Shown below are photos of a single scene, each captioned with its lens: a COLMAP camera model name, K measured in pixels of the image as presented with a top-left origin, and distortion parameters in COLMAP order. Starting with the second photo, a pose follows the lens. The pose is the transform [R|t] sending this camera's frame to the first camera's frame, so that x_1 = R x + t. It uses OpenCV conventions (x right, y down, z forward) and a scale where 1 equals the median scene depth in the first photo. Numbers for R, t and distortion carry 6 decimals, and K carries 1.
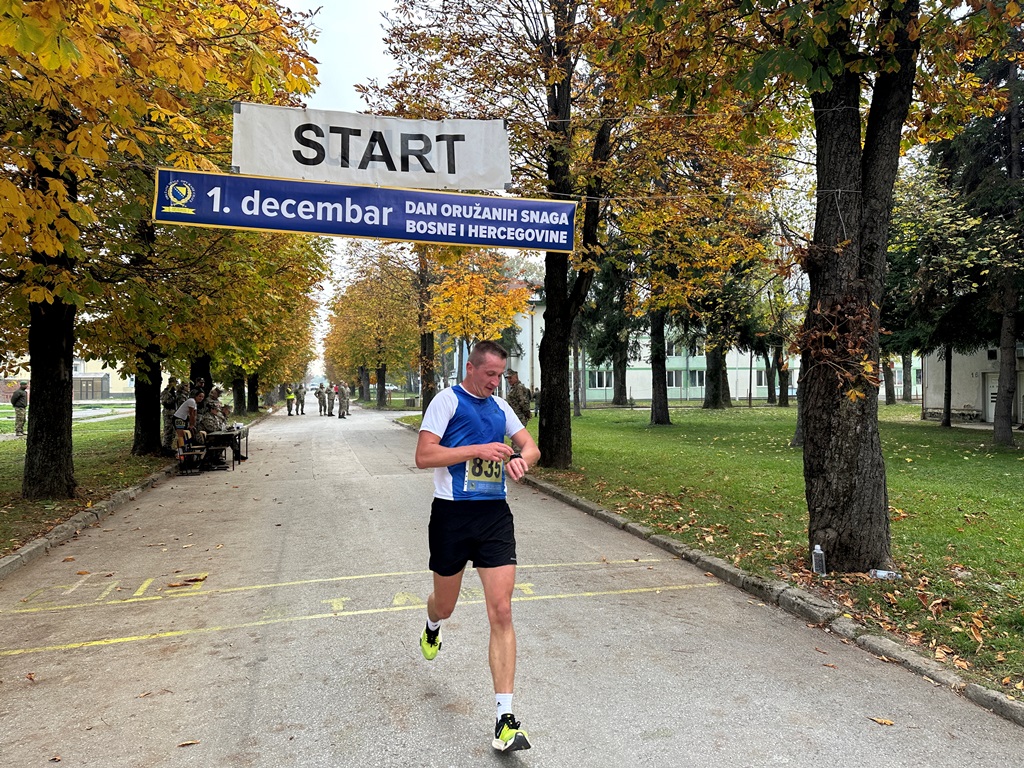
lens RADIAL K [[714.9, 0, 512.0], [0, 714.9, 384.0], [0, 0, 1]] dist [0.044492, -0.002268]
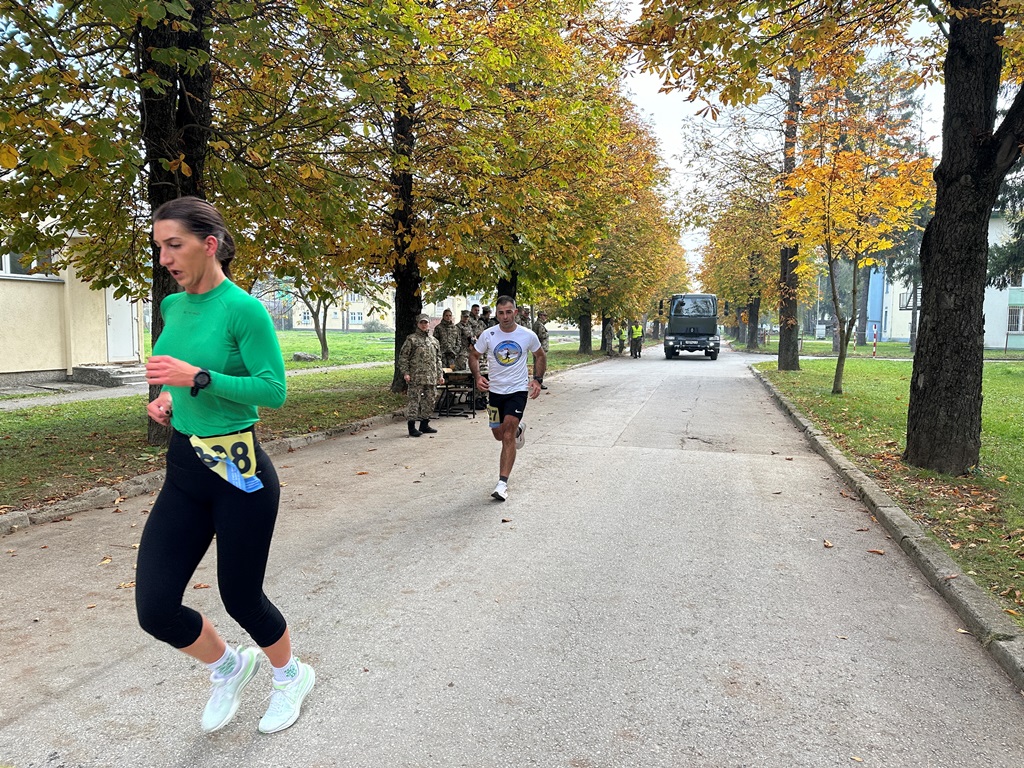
lens RADIAL K [[714.9, 0, 512.0], [0, 714.9, 384.0], [0, 0, 1]] dist [0.044492, -0.002268]
pose [[0.851746, 0.049936, -0.521570, 0.112527], [-0.007617, 0.996523, 0.082969, 0.022511], [0.523900, -0.066695, 0.849165, 0.650600]]
